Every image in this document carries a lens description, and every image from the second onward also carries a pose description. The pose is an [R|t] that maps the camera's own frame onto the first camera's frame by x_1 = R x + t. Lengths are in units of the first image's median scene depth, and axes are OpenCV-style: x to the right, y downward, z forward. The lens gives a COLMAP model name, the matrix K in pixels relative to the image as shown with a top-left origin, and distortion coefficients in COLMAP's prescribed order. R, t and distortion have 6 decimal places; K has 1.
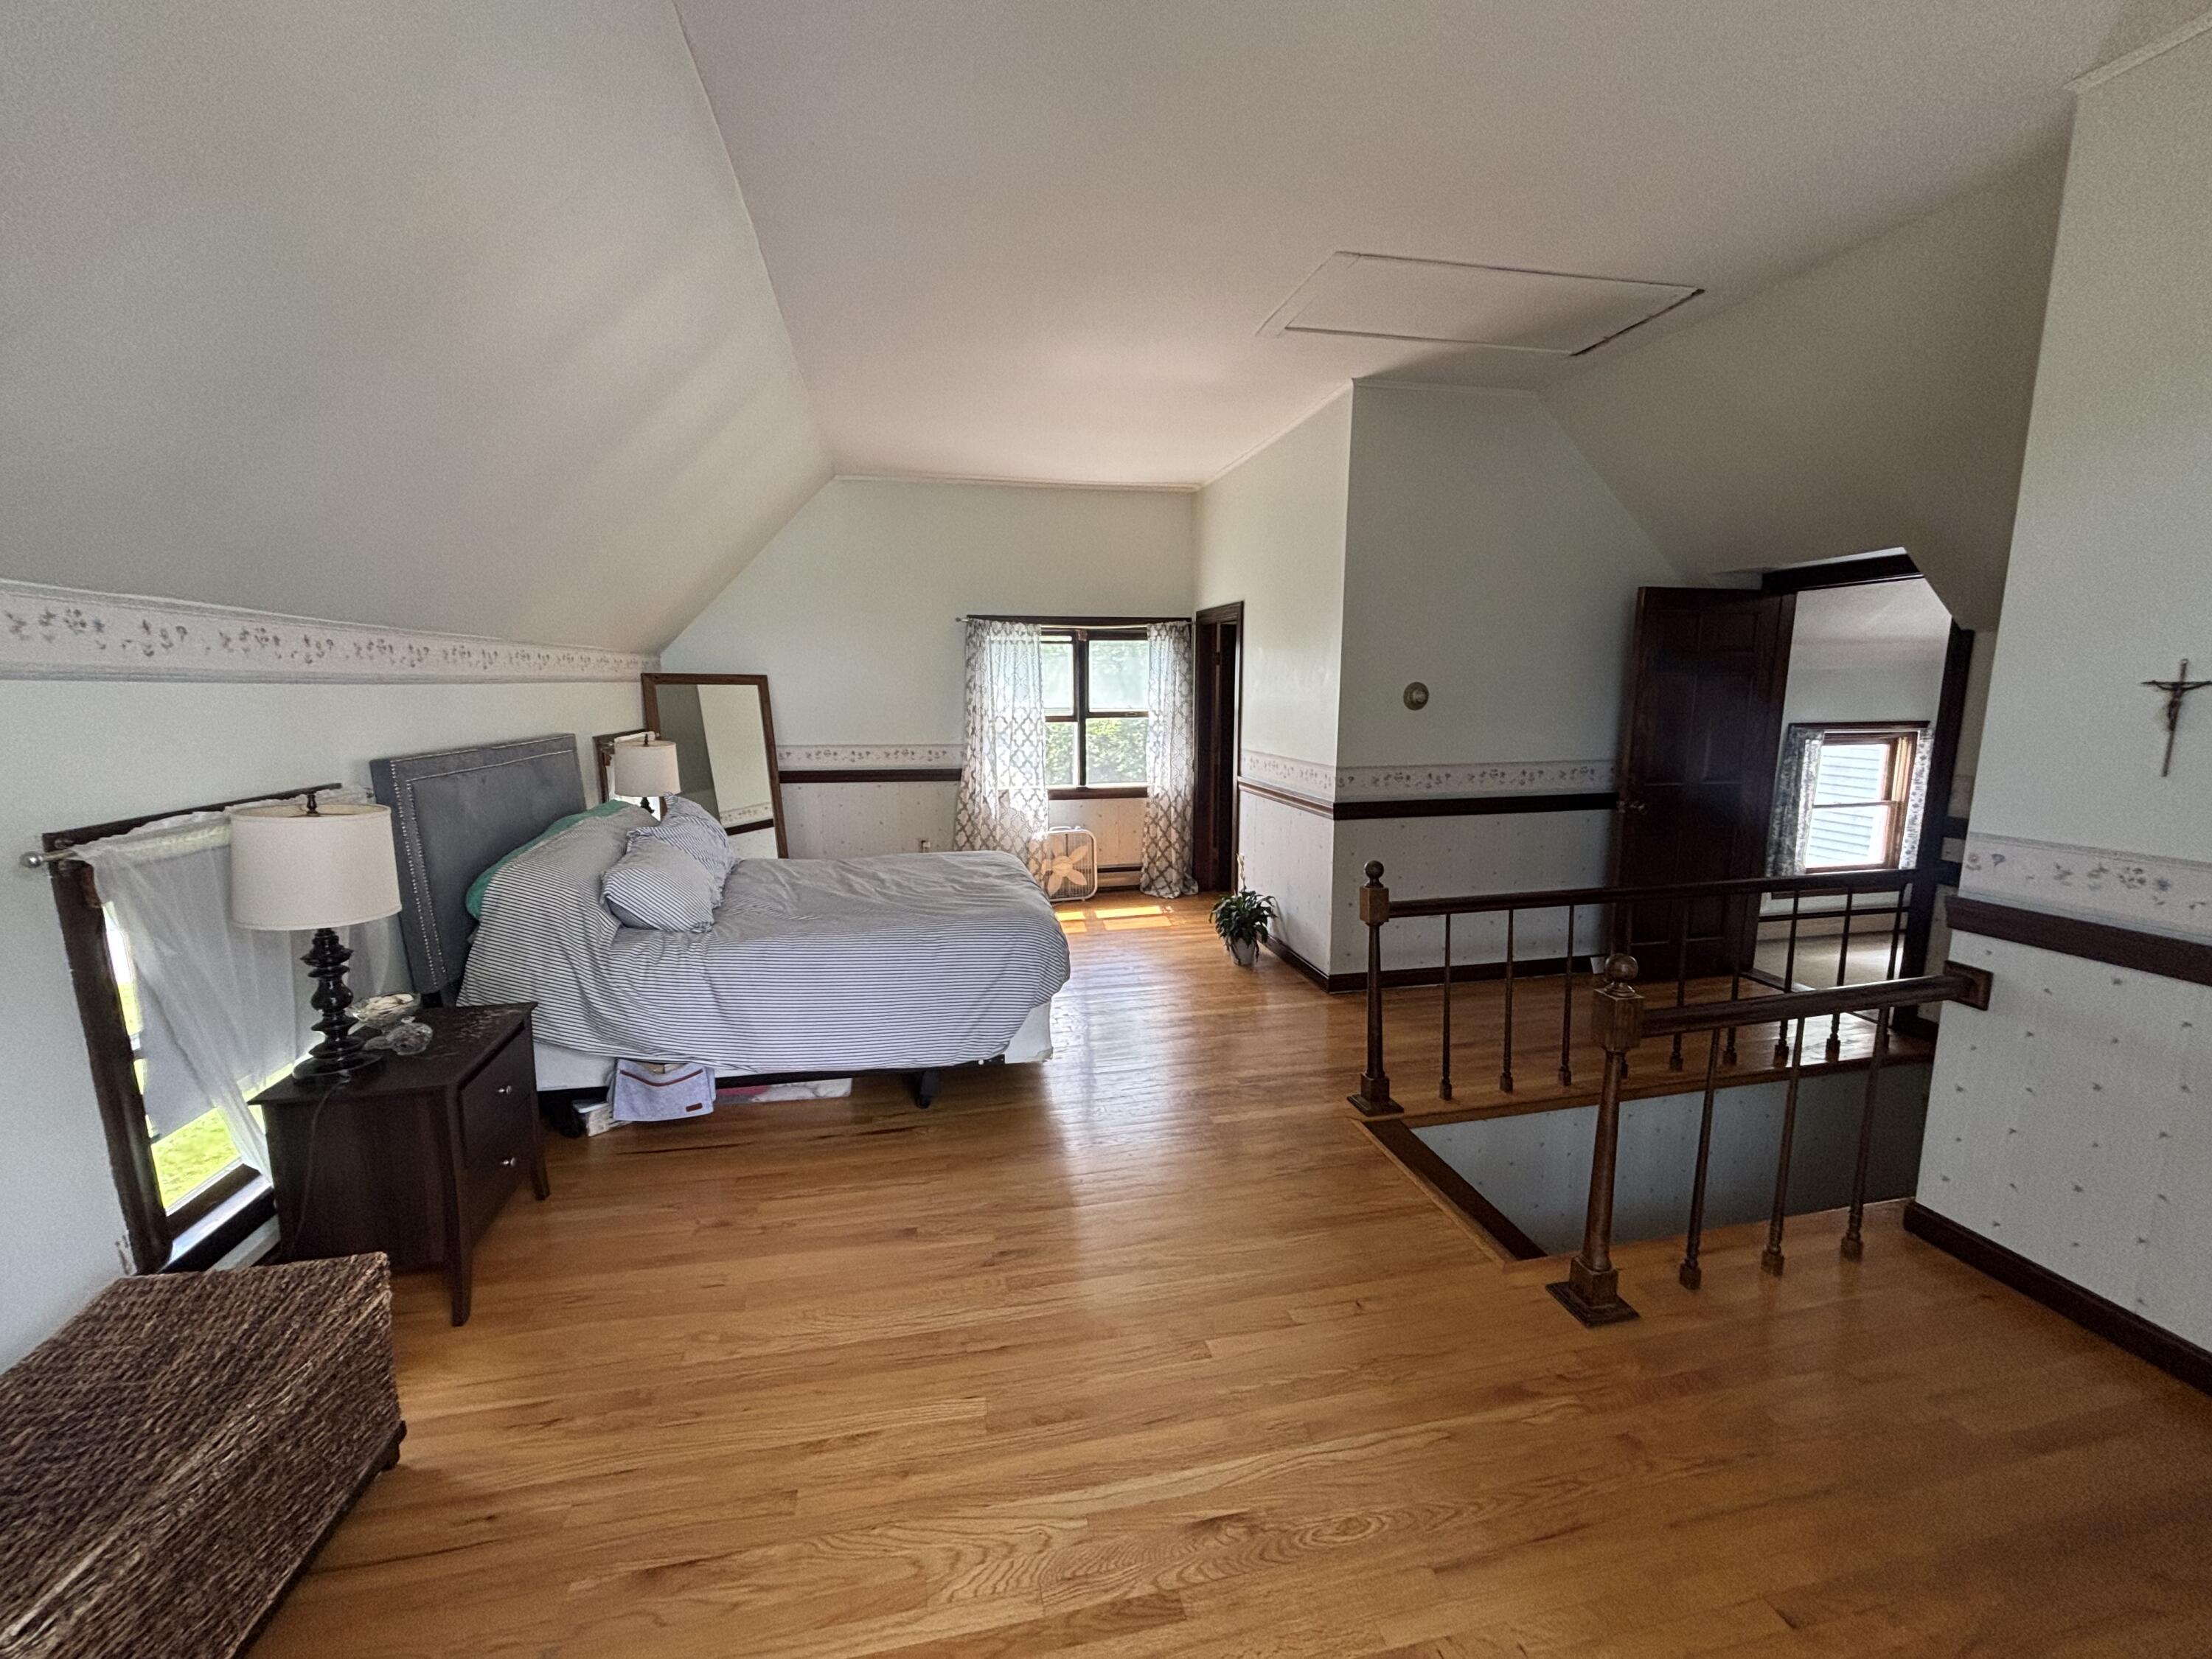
lens RADIAL K [[893.7, 0, 1106.0], [0, 893.7, 829.5], [0, 0, 1]] dist [-0.000896, -0.000037]
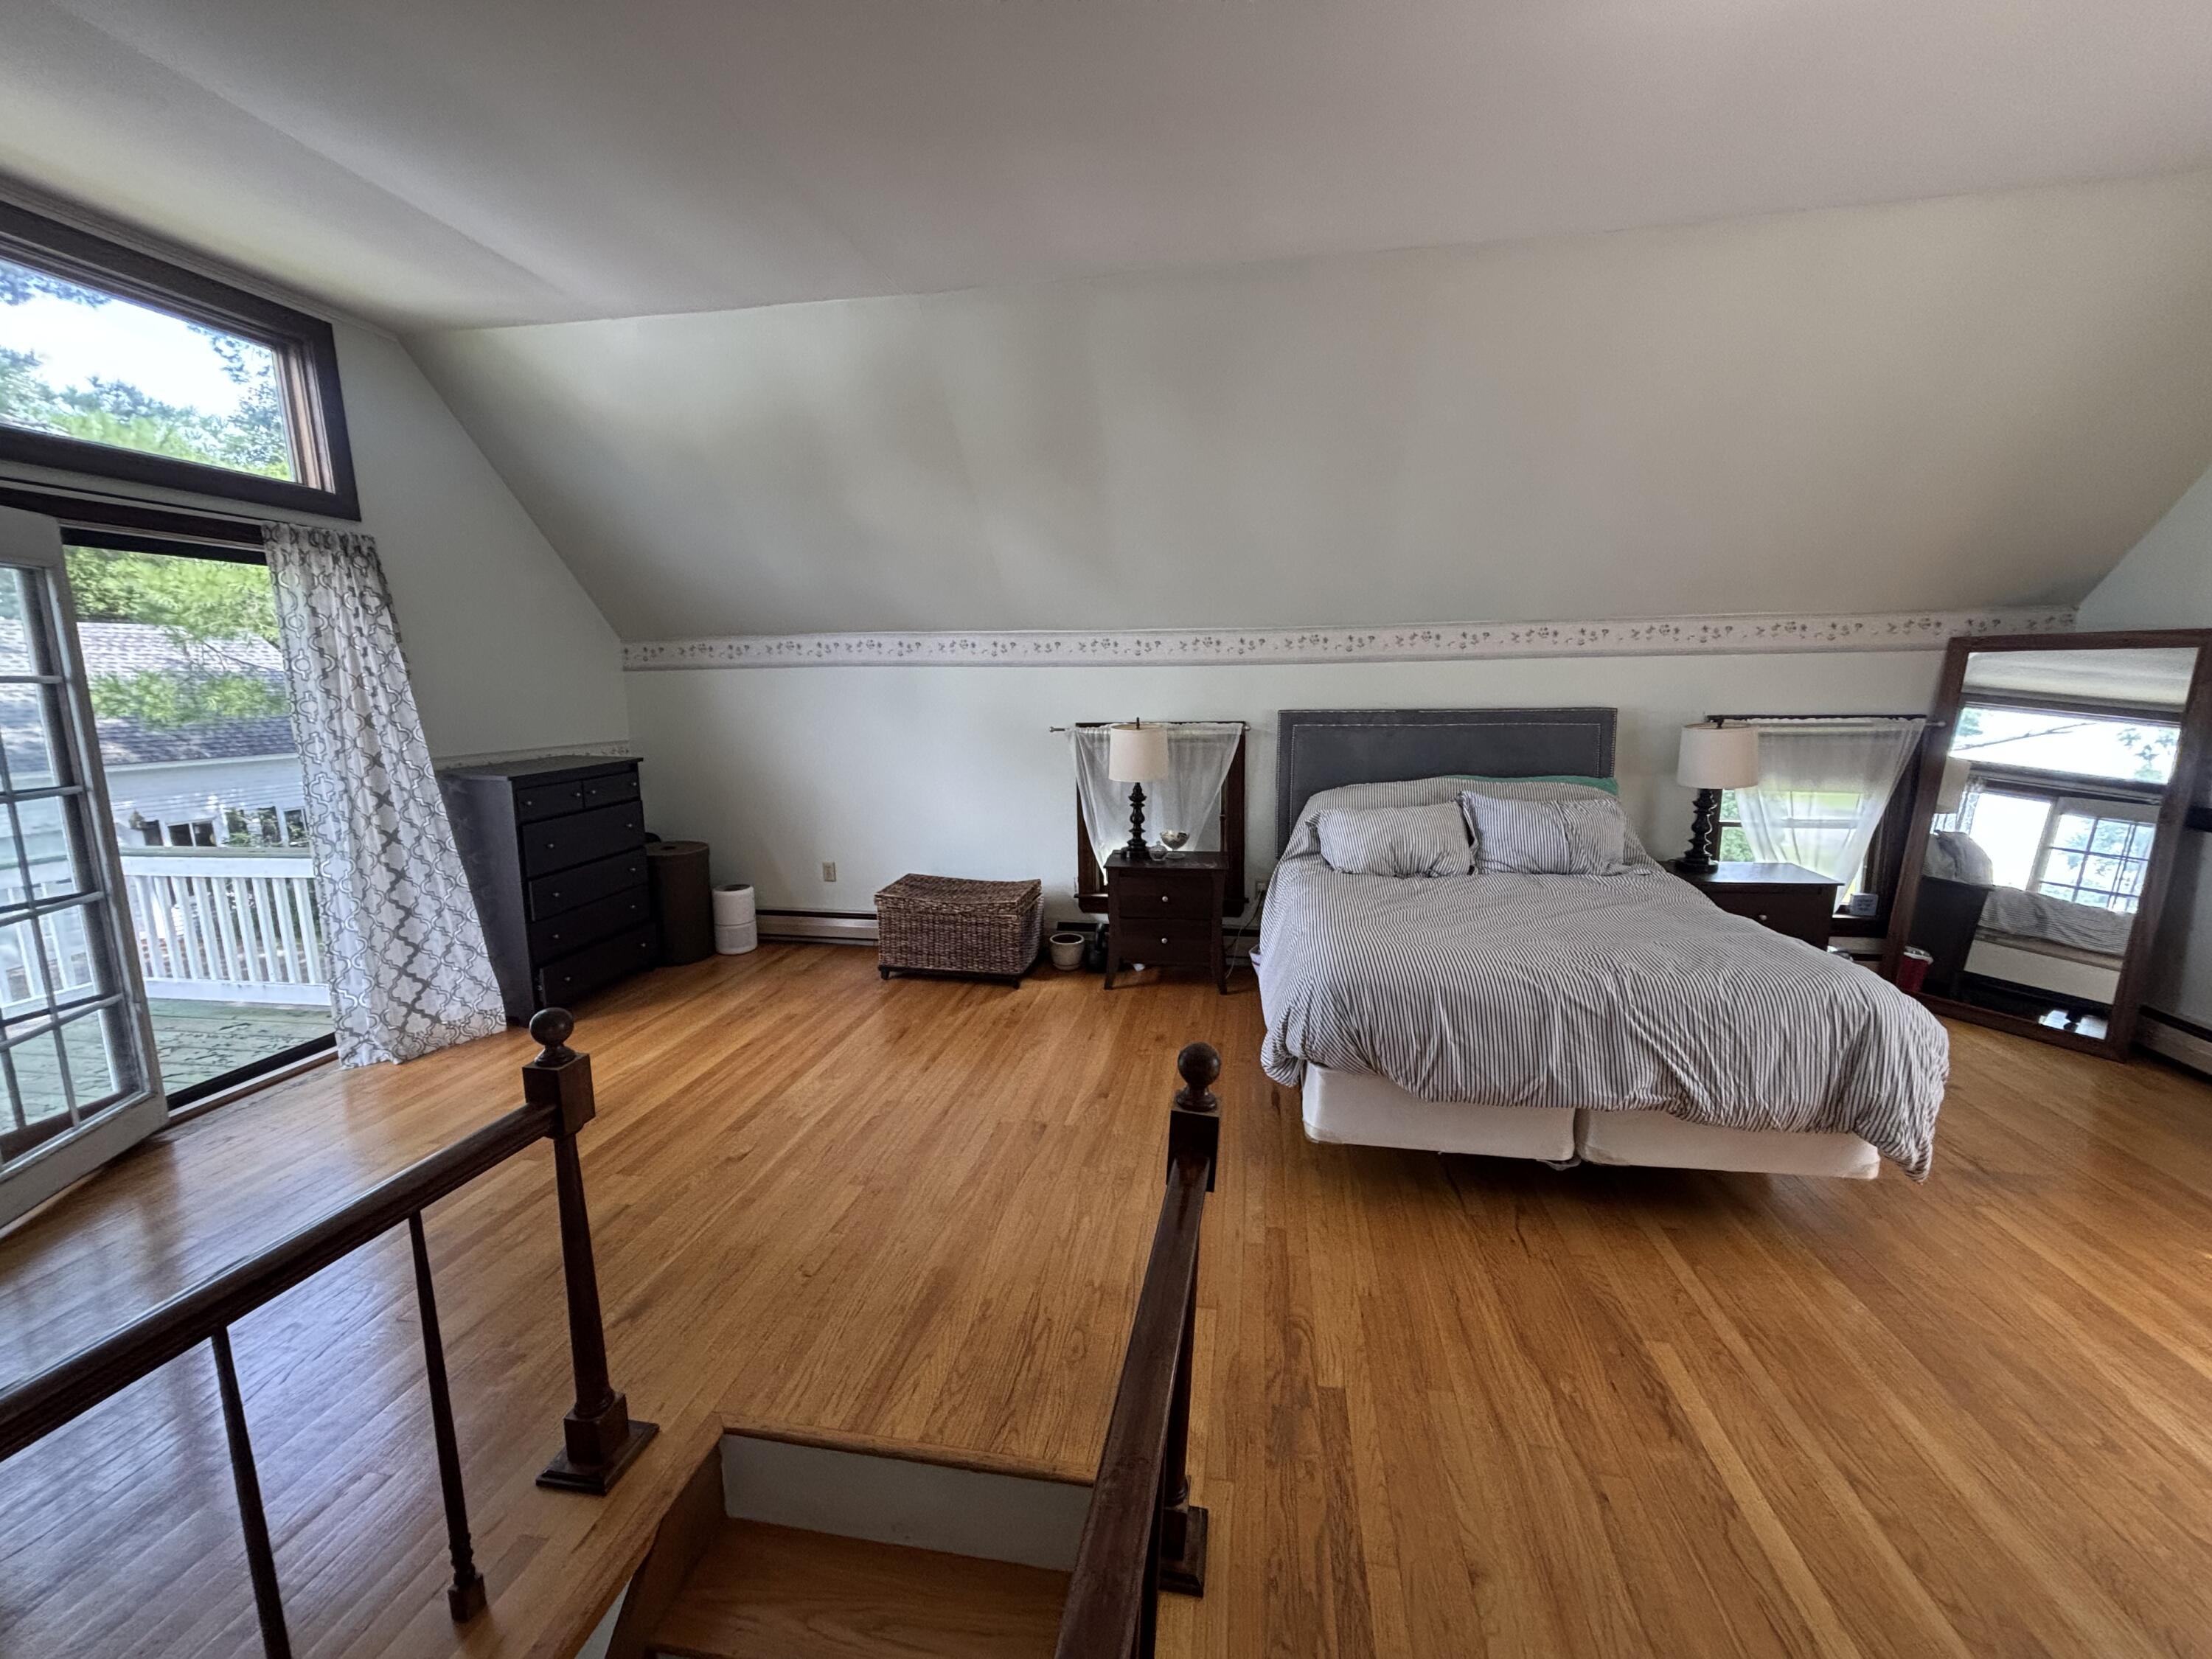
lens RADIAL K [[893.7, 0, 1106.0], [0, 893.7, 829.5], [0, 0, 1]] dist [-0.000896, -0.000037]
pose [[-0.363619, 0.134857, -0.921735, 1.053563], [-0.136368, 0.971101, 0.195876, -0.180293], [0.921512, 0.196920, -0.334720, 1.629091]]
